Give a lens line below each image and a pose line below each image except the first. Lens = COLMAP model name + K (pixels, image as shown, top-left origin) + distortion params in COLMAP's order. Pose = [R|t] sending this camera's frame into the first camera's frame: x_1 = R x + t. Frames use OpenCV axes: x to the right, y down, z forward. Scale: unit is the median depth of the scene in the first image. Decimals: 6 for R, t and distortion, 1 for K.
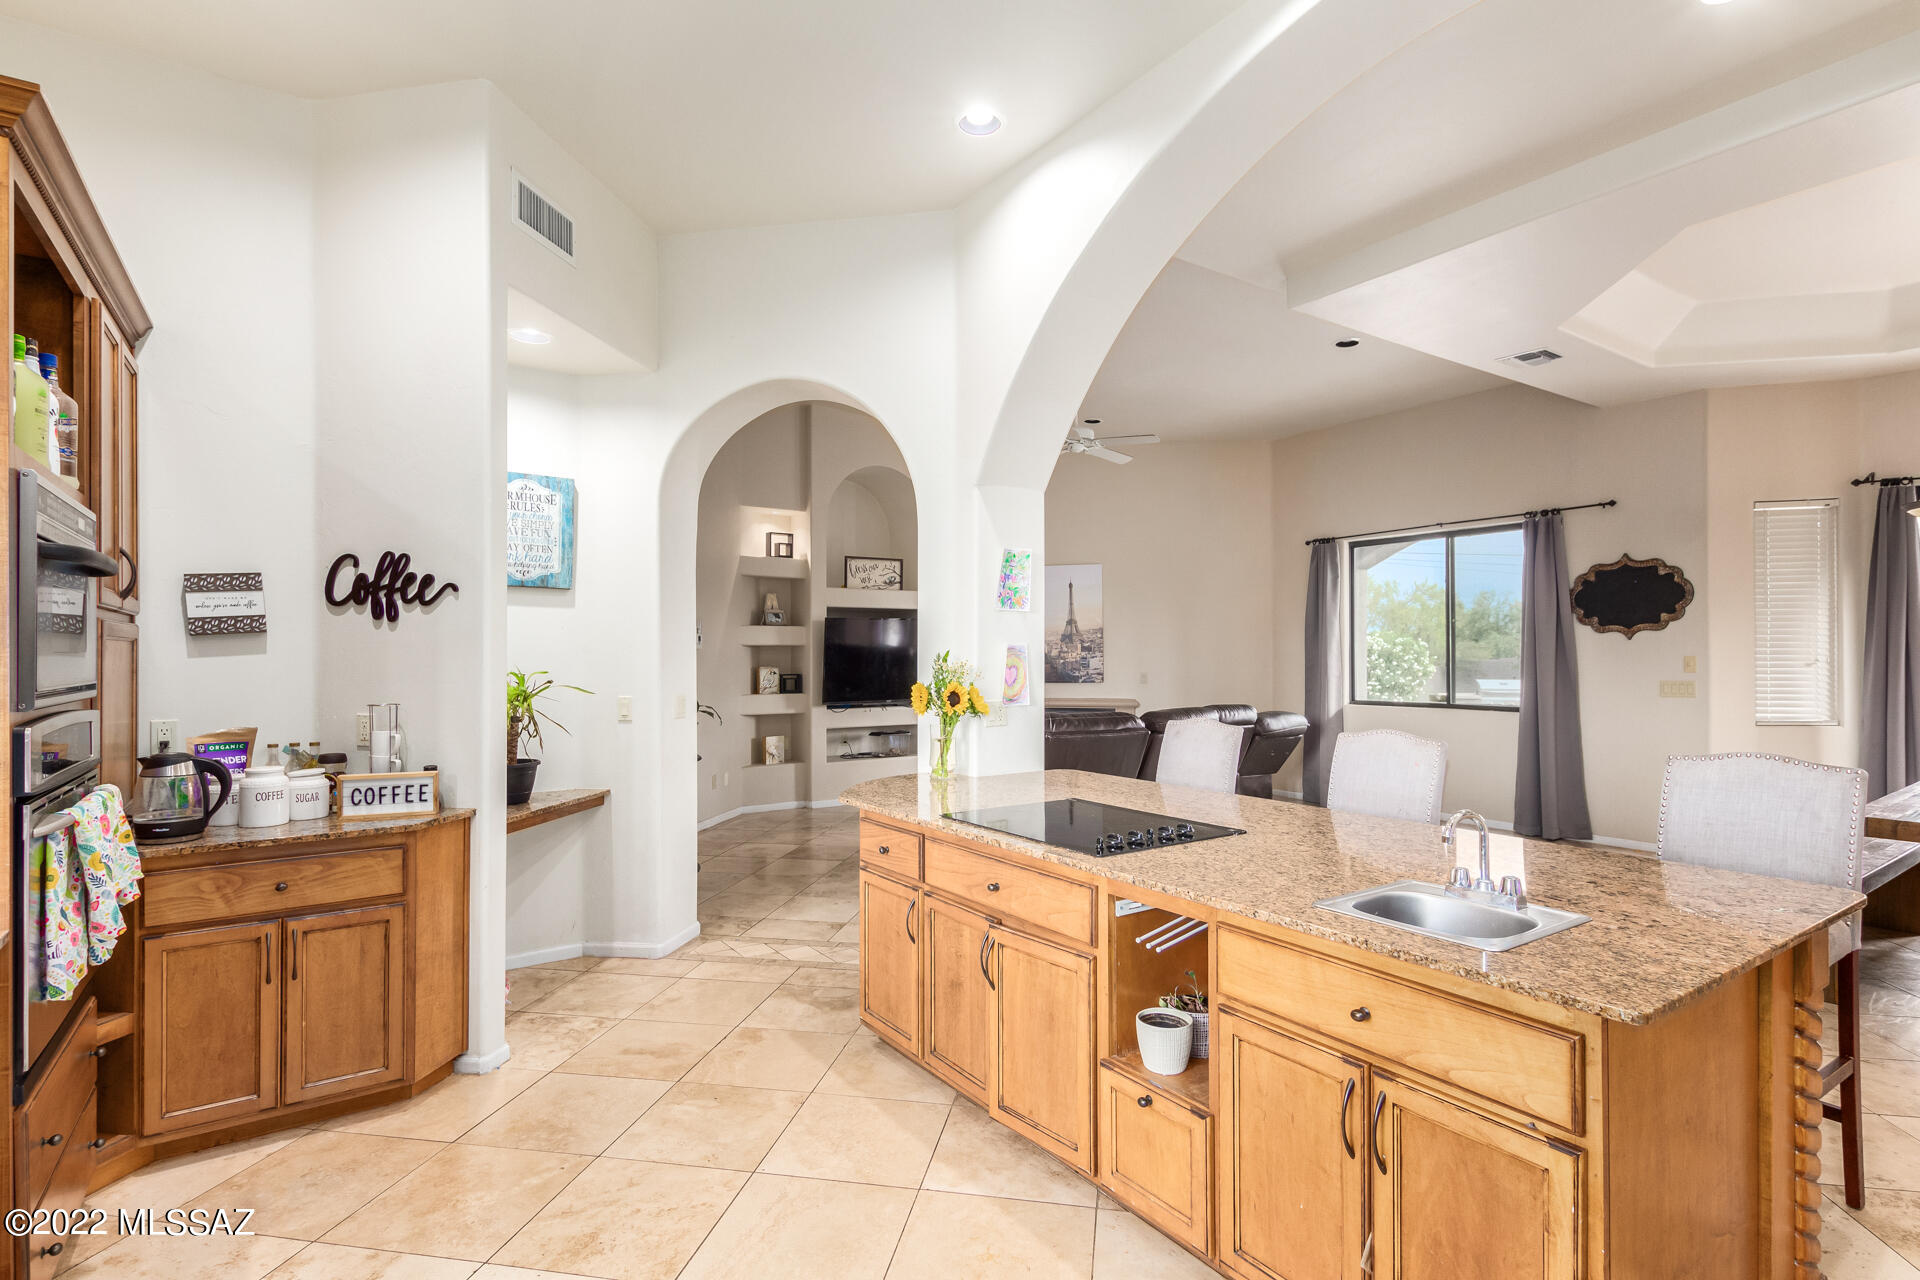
lens RADIAL K [[940.6, 0, 961.4], [0, 940.6, 651.1], [0, 0, 1]] dist [0.001973, 0.000092]
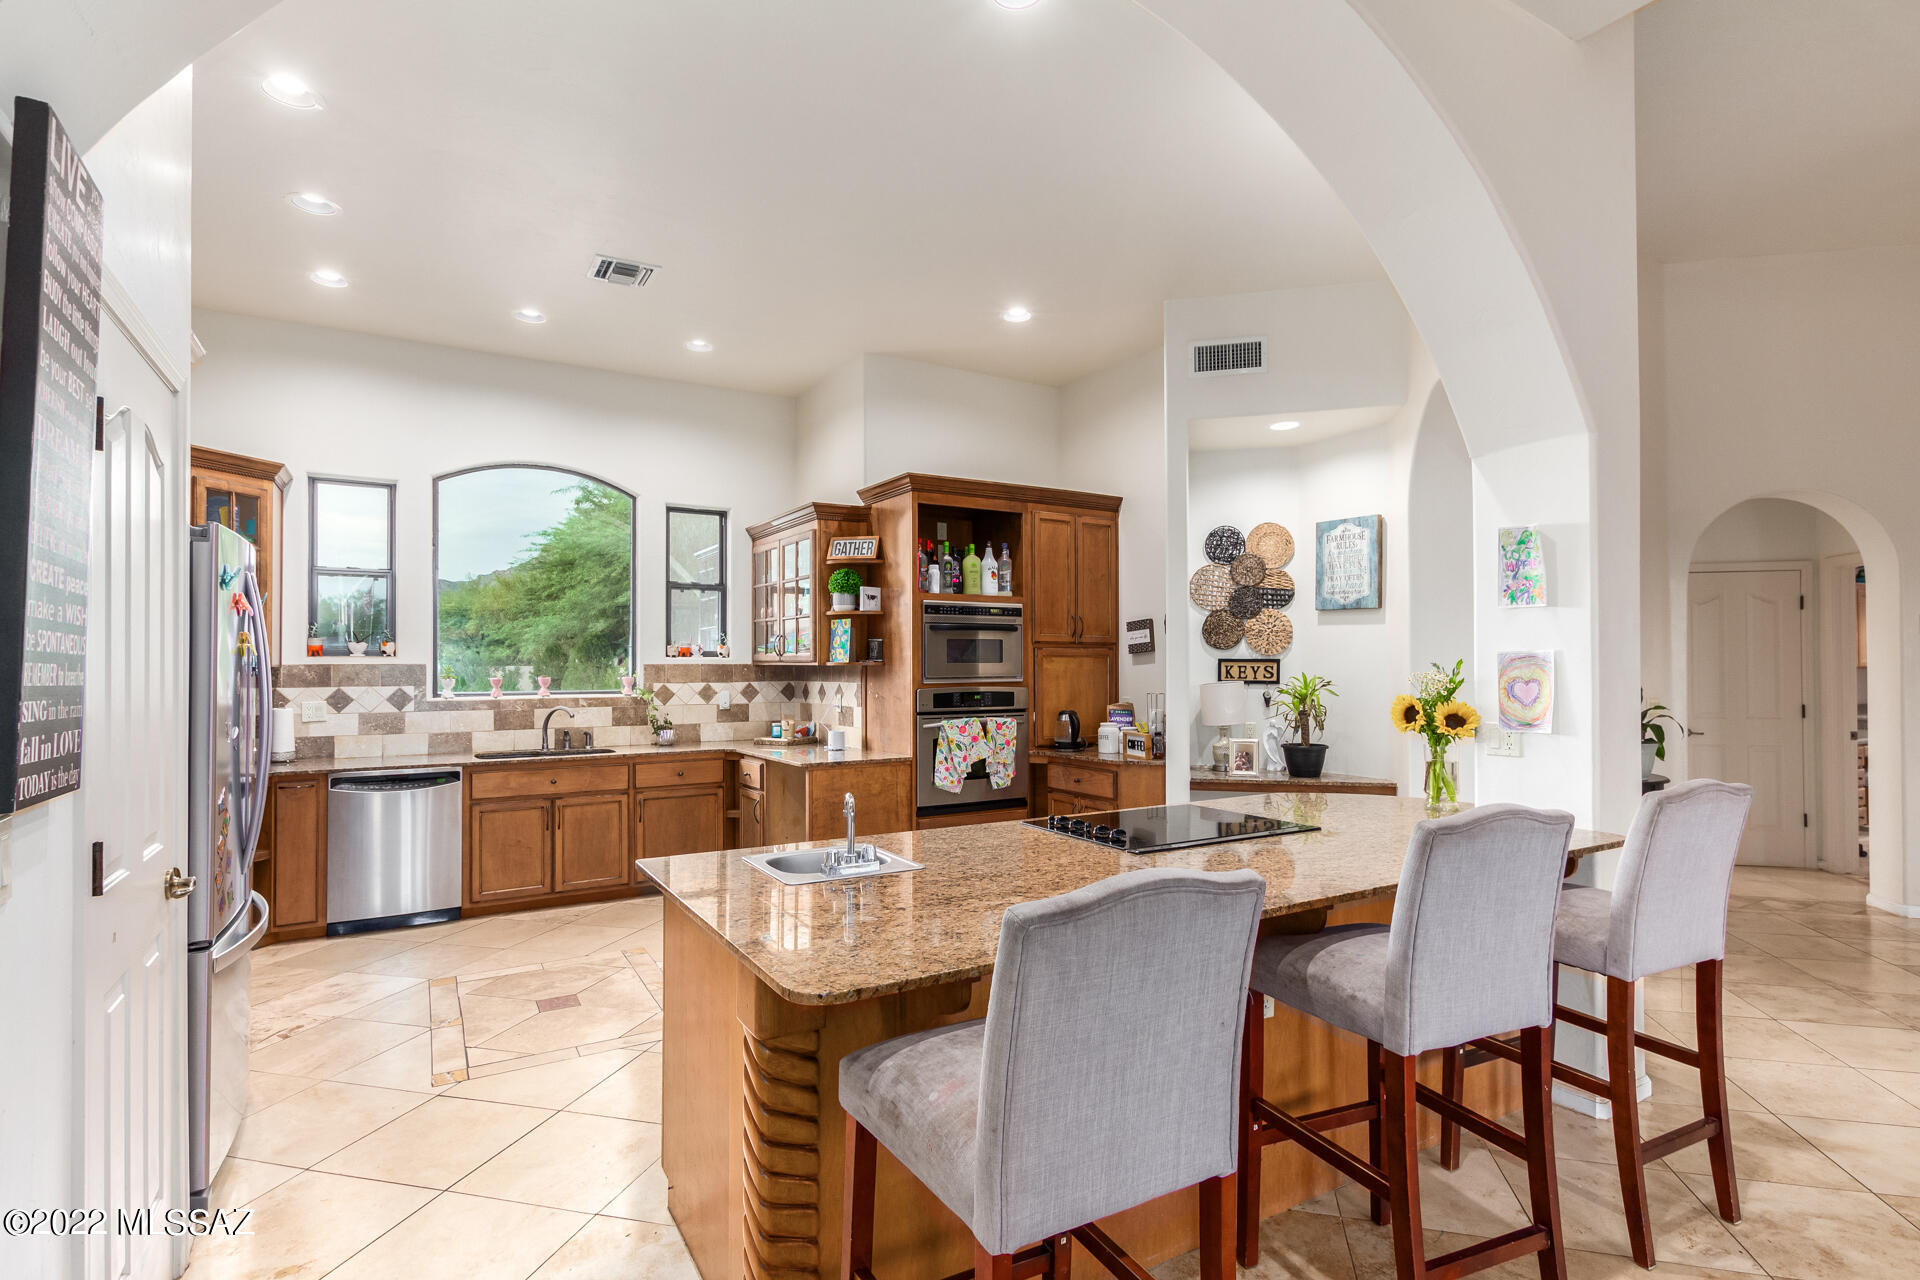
lens RADIAL K [[960.7, 0, 960.9], [0, 960.7, 653.8], [0, 0, 1]] dist [0.001929, 0.000334]
pose [[-0.076389, -0.008670, -0.997040, 0.417189], [0.004315, 0.999950, -0.009026, 0.000028], [0.997069, -0.004991, -0.076348, 0.288330]]
